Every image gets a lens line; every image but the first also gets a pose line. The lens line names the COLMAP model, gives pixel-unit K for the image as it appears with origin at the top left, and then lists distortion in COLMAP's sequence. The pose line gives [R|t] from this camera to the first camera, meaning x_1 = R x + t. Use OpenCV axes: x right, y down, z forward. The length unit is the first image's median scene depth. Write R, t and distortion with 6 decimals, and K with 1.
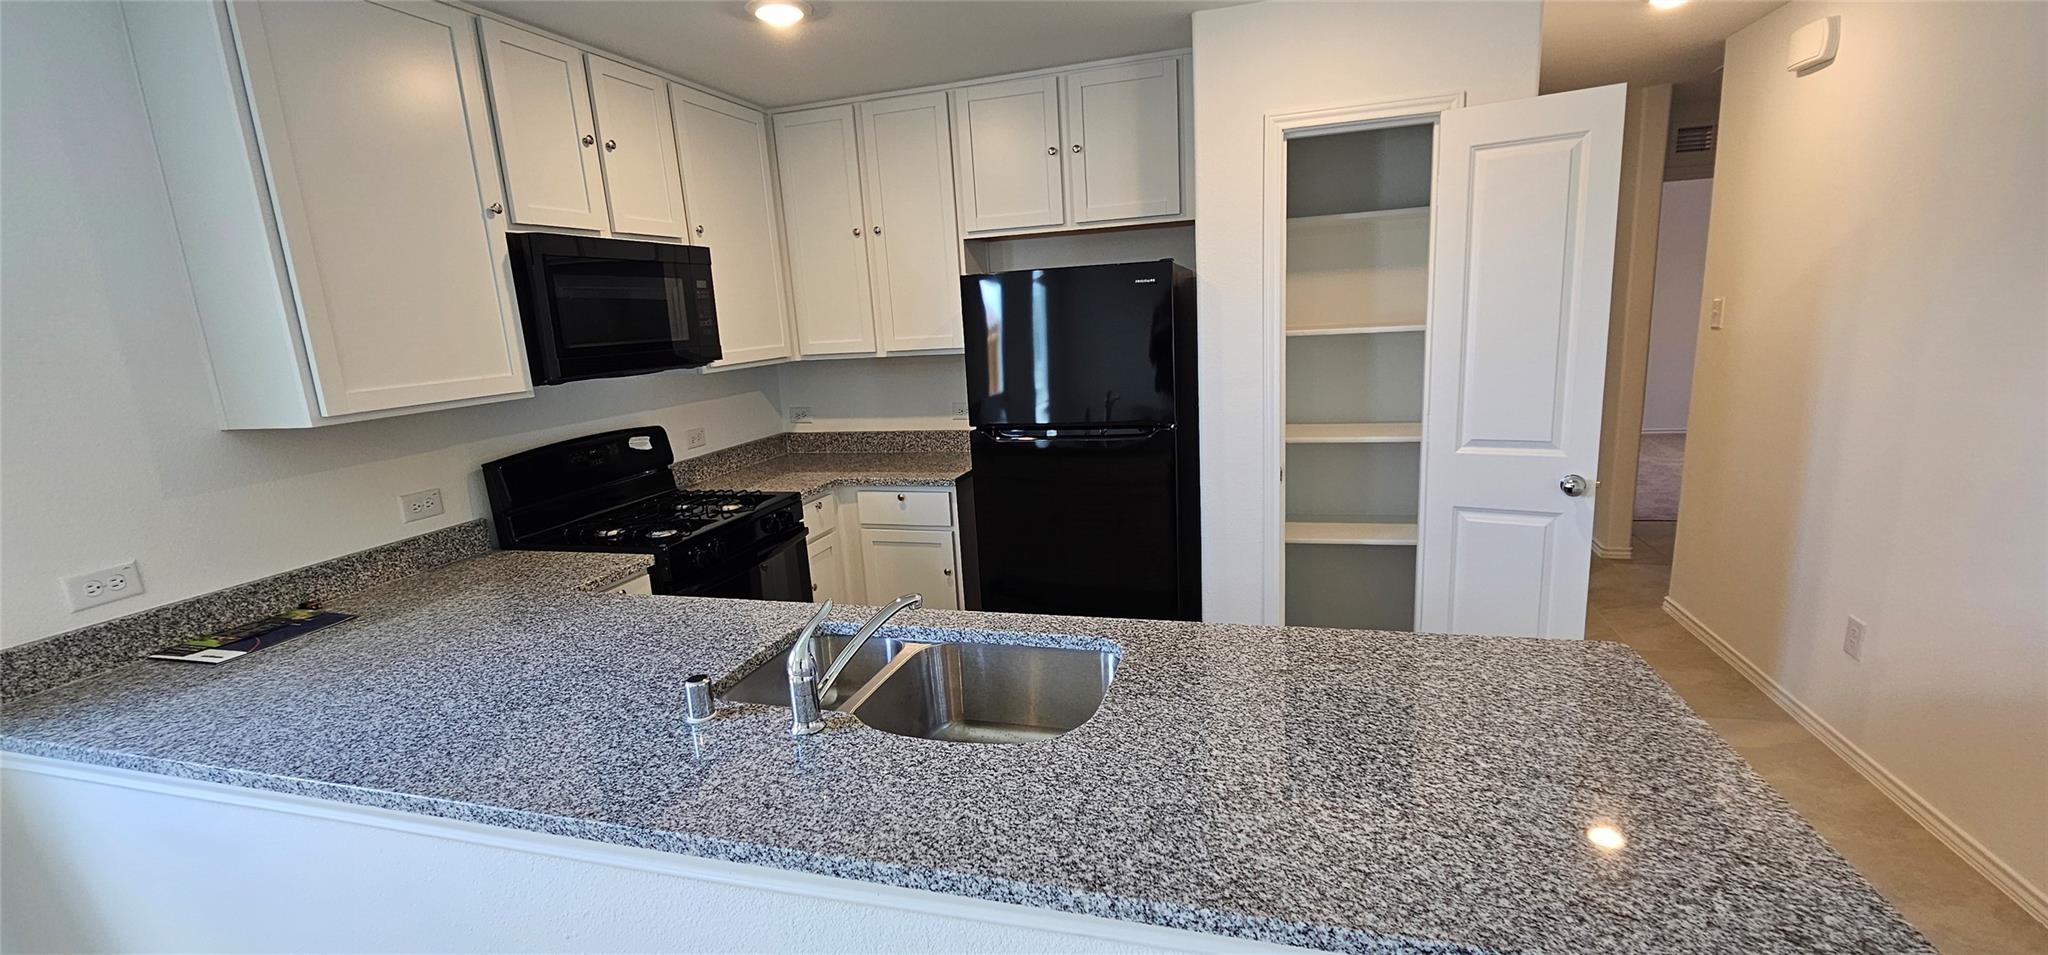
lens RADIAL K [[837.3, 0, 1029.2], [0, 837.3, 479.5], [0, 0, 1]] dist [0.000760, -0.000540]
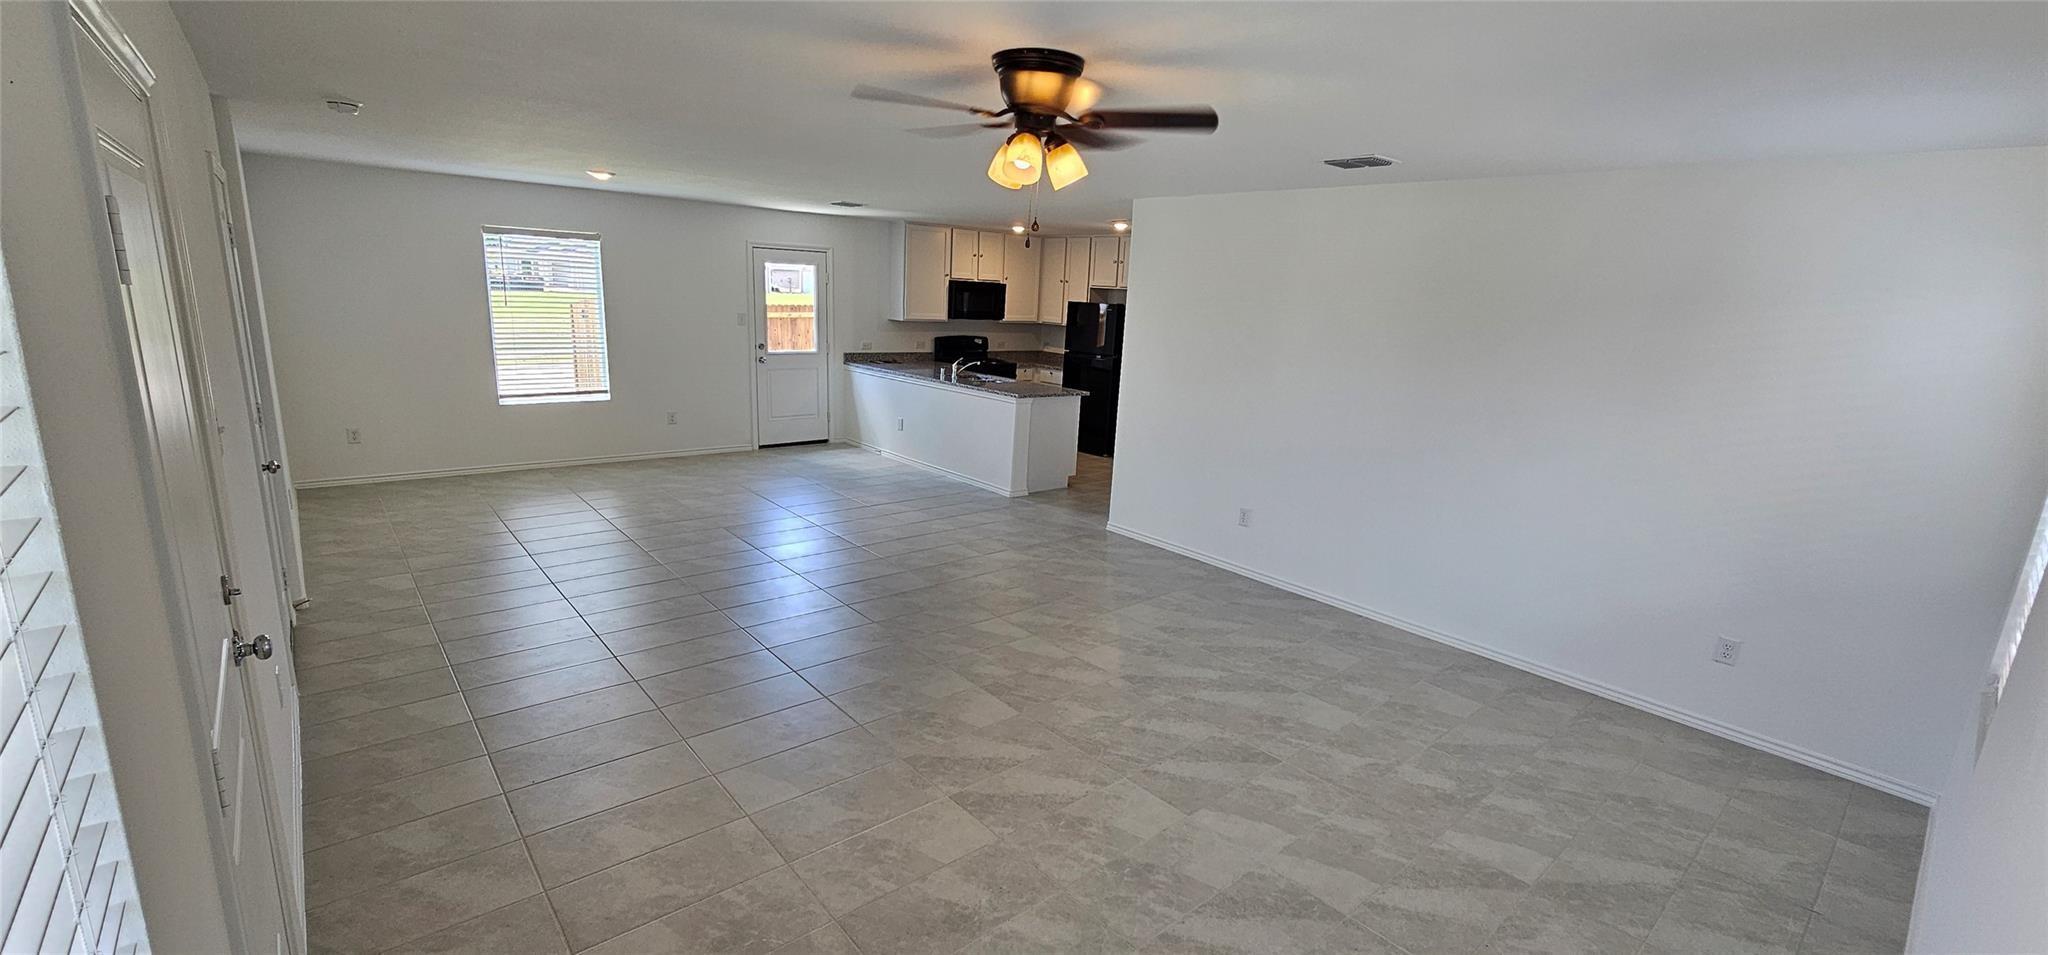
lens RADIAL K [[837.3, 0, 1031.0], [0, 837.3, 479.3], [0, 0, 1]] dist [0.000760, -0.000540]
pose [[0.832426, 0.230954, -0.503713, 1.612354], [-0.215761, 0.972357, 0.089267, 0.157824], [0.510406, 0.034374, 0.859247, -1.838448]]
